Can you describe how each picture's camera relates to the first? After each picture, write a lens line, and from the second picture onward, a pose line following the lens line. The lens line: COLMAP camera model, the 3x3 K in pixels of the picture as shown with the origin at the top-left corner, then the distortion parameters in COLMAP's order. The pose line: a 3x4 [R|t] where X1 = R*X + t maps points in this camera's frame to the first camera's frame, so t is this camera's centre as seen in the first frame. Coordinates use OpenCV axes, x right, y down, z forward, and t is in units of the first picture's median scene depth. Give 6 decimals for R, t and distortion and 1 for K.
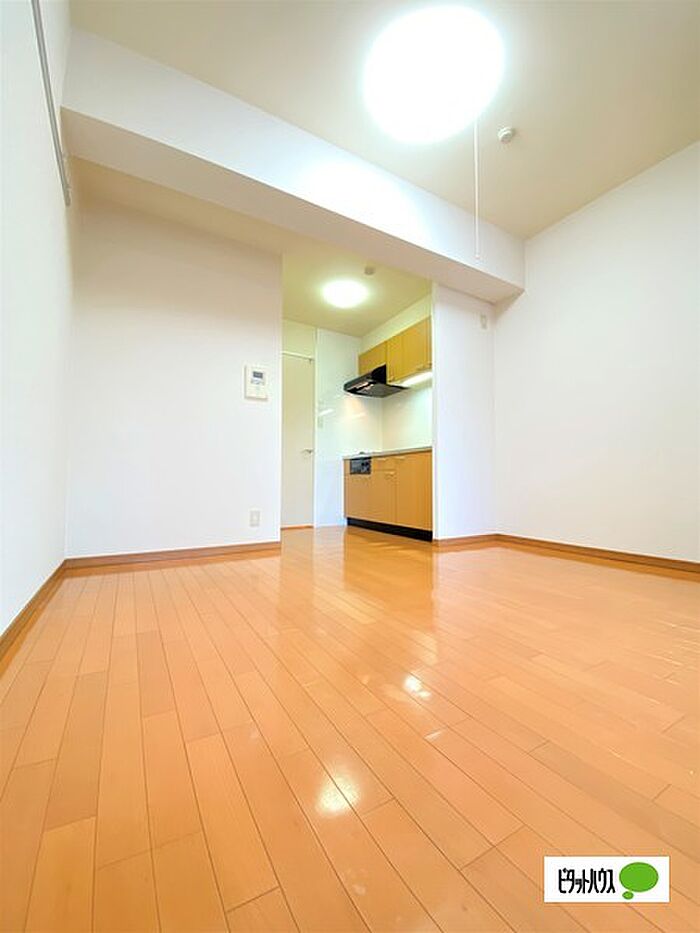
lens RADIAL K [[375.6, 0, 350.0], [0, 375.6, 466.5], [0, 0, 1]] dist [0.000005, -0.000002]
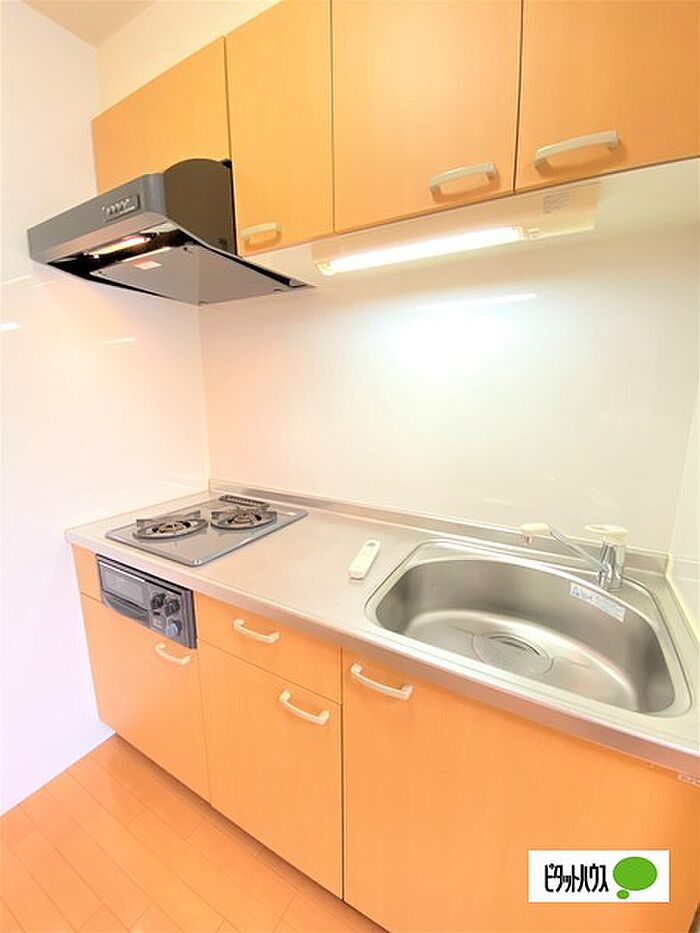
lens RADIAL K [[381.7, 0, 350.0], [0, 381.7, 466.5], [0, 0, 1]] dist [0.000122, -0.000007]
pose [[0.870918, -0.091605, 0.482815, 0.031128], [-0.027322, 0.971928, 0.233689, -0.144024], [-0.490668, -0.216715, 0.843966, 0.710201]]
